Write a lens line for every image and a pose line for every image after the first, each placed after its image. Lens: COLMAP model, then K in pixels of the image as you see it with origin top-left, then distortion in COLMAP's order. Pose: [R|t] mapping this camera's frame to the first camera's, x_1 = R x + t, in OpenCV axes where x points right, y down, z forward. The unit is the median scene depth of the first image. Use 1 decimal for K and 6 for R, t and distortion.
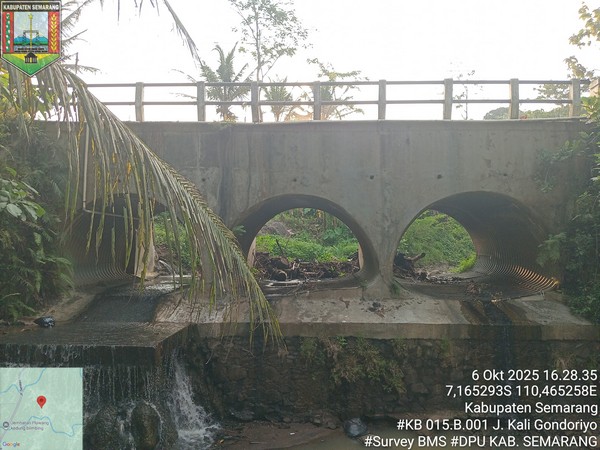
lens RADIAL K [[464.4, 0, 299.8], [0, 464.4, 224.8], [0, 0, 1]] dist [-0.022480, -0.023894]
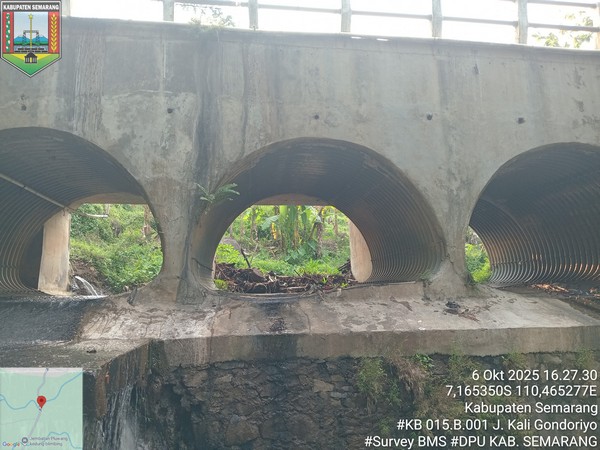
lens RADIAL K [[464.4, 0, 299.6], [0, 464.4, 224.9], [0, 0, 1]] dist [-0.022480, -0.023894]
pose [[0.984508, 0.014702, 0.174721, -0.147967], [0.004851, 0.993813, -0.110957, 0.128651], [-0.175271, 0.110086, 0.978346, 0.394313]]
